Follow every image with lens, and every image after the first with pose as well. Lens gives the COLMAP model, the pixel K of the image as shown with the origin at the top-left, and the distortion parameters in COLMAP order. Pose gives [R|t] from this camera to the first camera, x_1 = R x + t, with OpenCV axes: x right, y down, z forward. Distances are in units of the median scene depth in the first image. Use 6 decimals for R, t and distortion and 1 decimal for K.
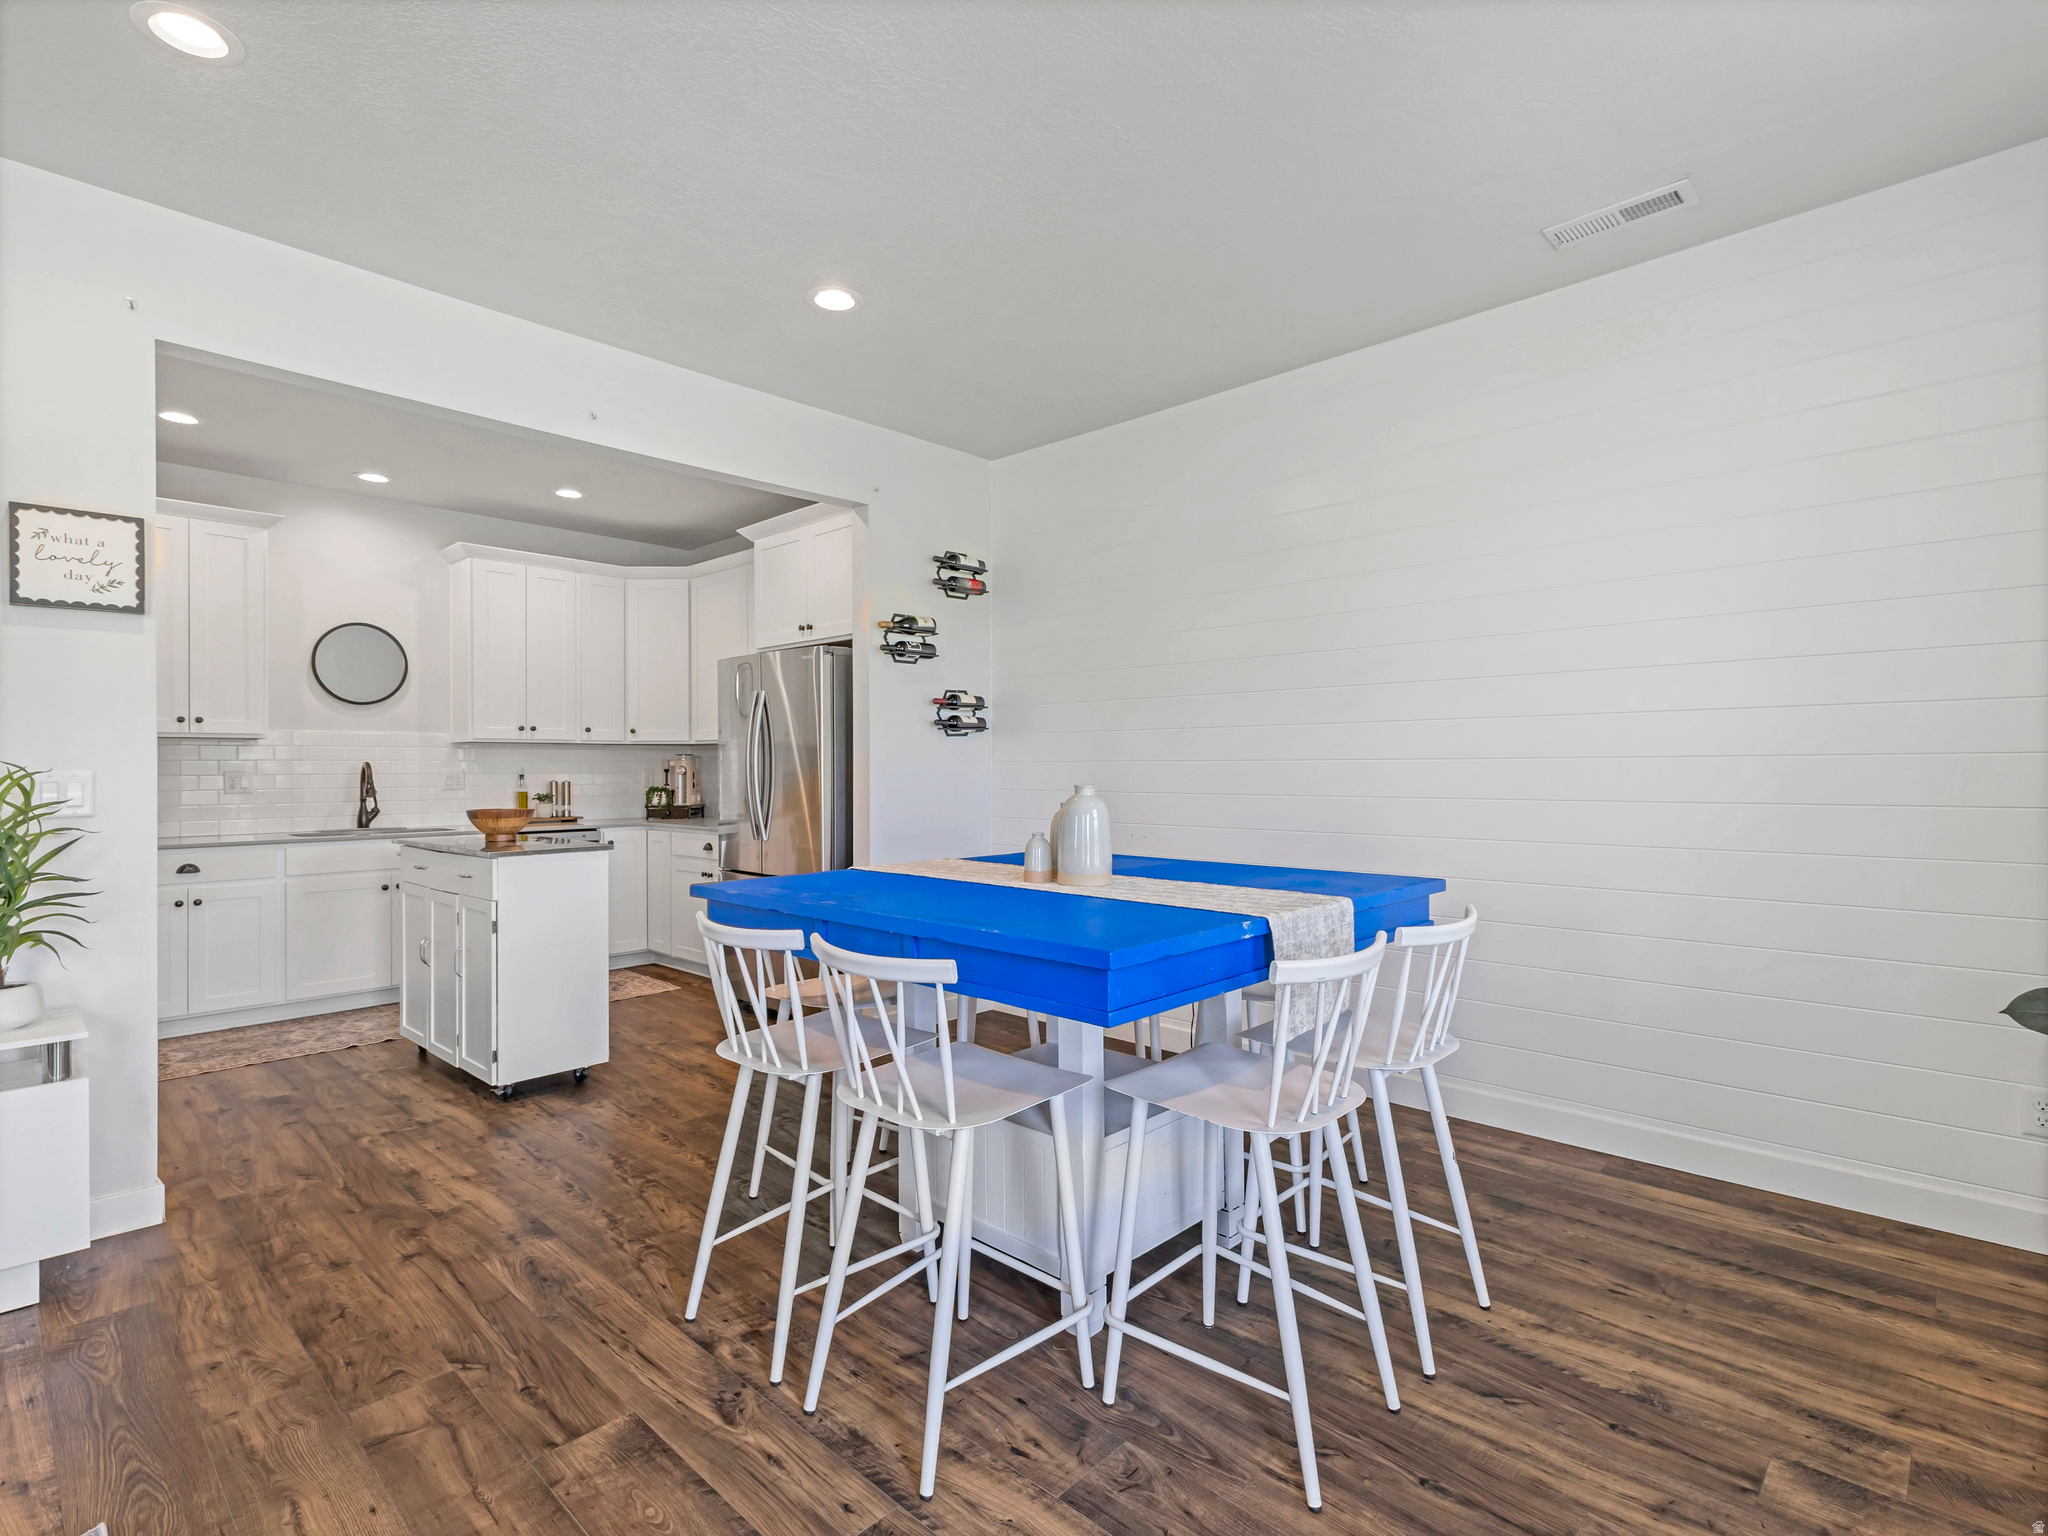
lens RADIAL K [[1002.5, 0, 1026.2], [0, 1002.5, 762.6], [0, 0, 1]] dist [0.007238, -0.000882]
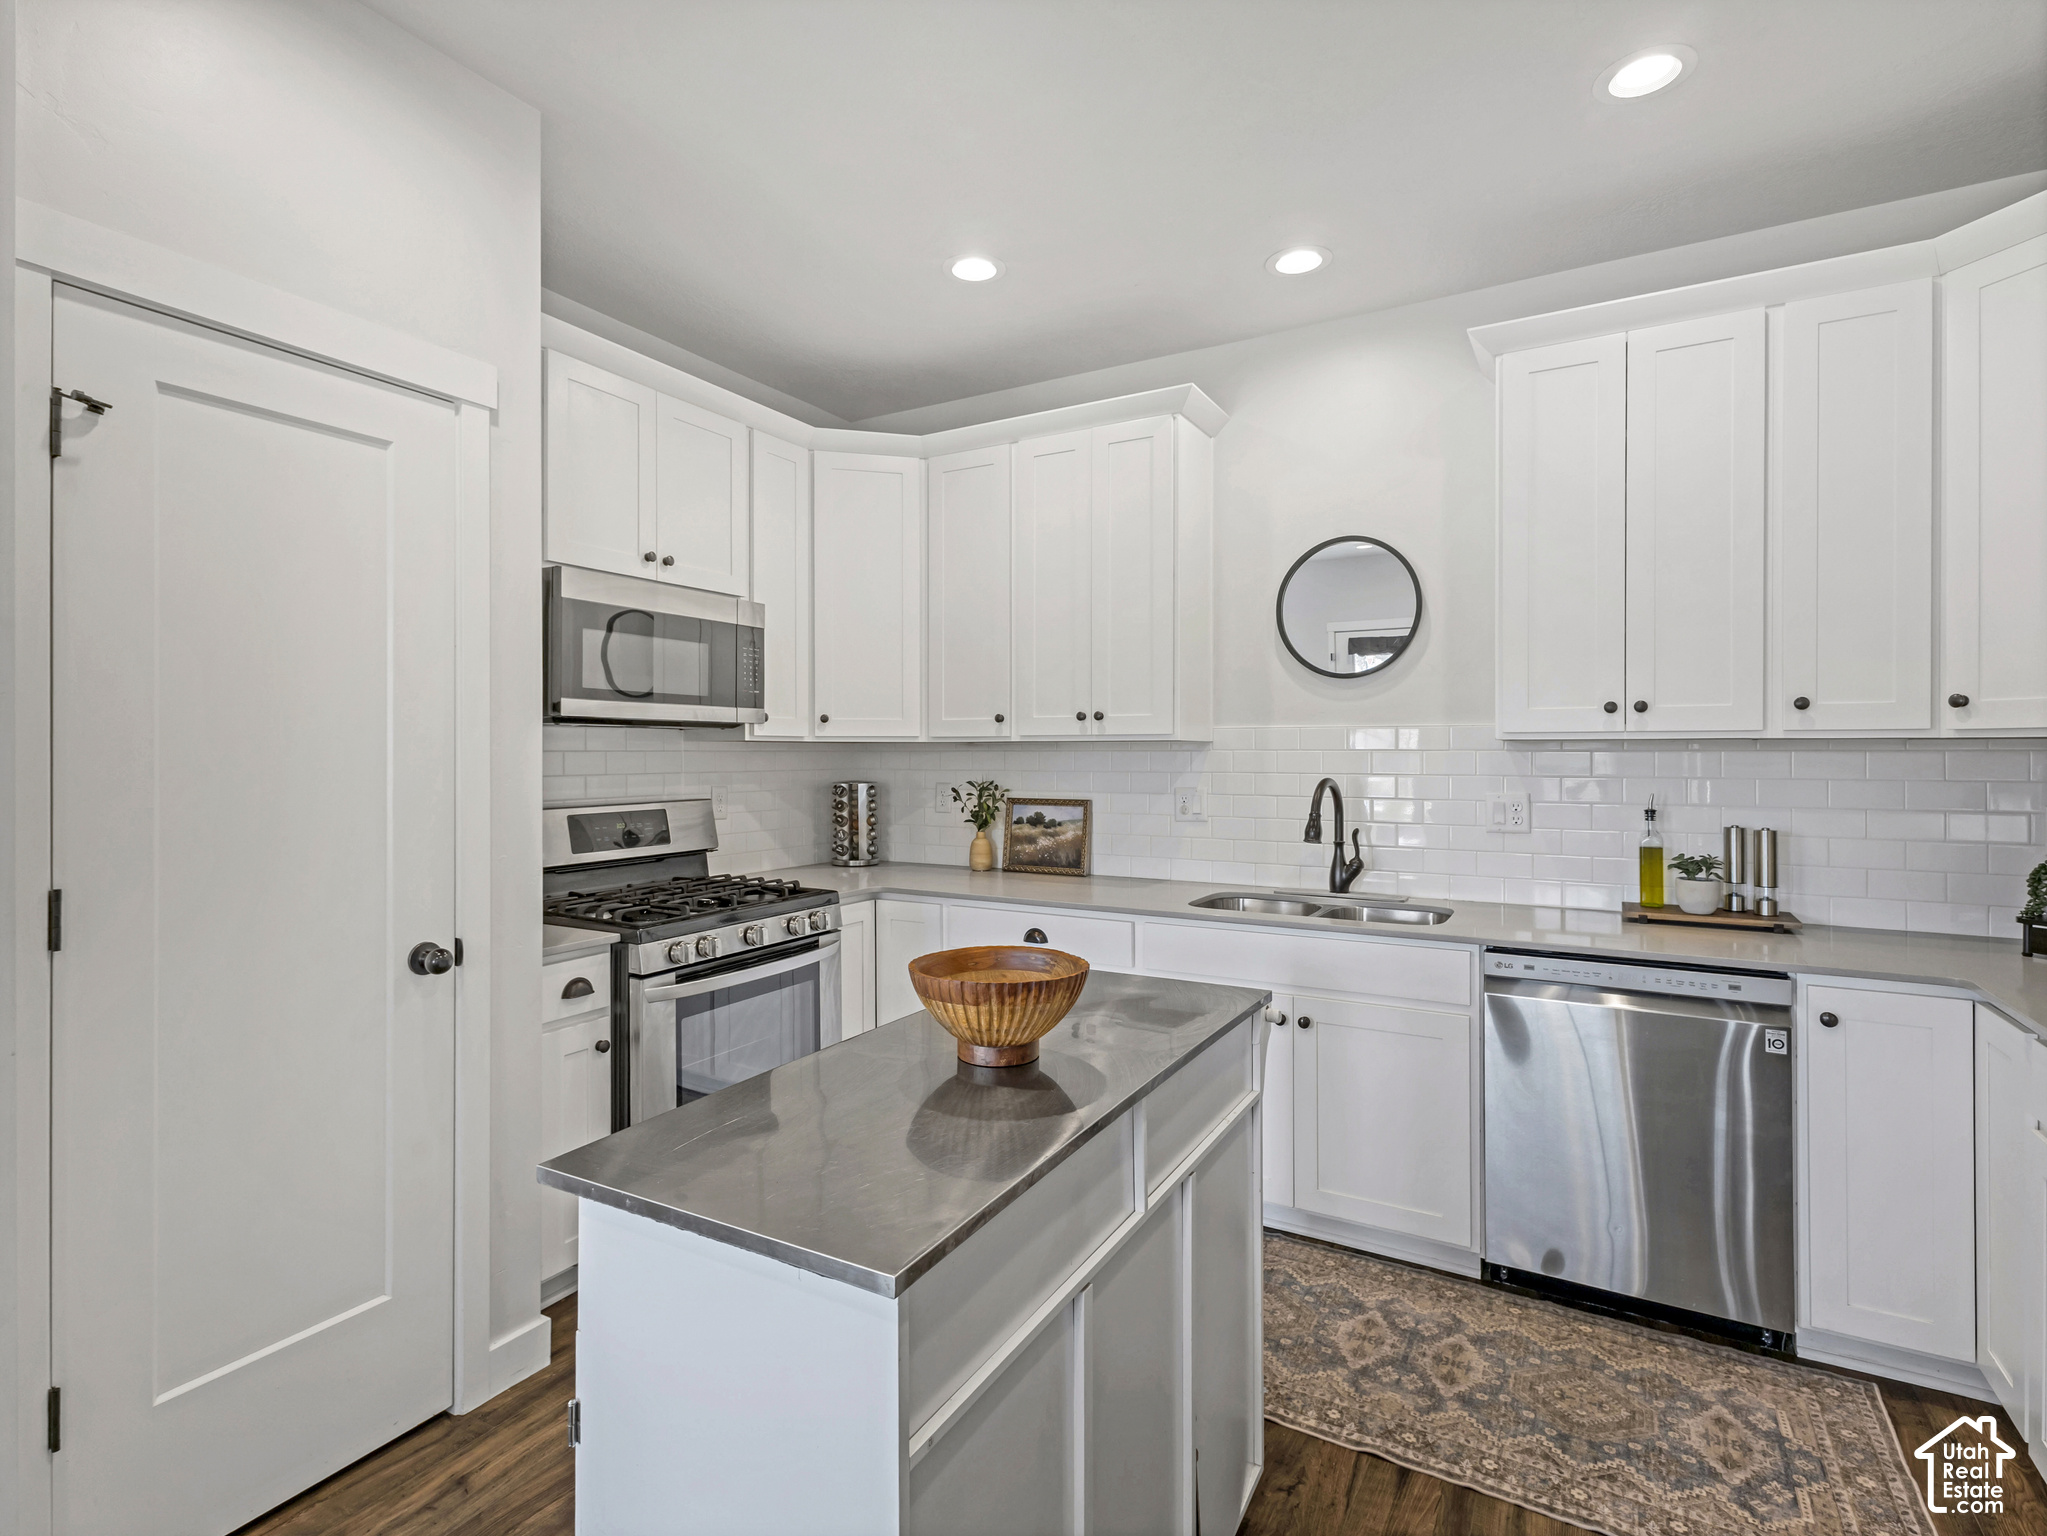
lens RADIAL K [[1002.0, 0, 1020.3], [0, 1002.0, 755.5], [0, 0, 1]] dist [0.007238, -0.000882]
pose [[0.233024, 0.009743, -0.972422, -0.280566], [0.004149, 0.999931, 0.011012, -0.039378], [0.972462, -0.006600, 0.232968, 1.340323]]
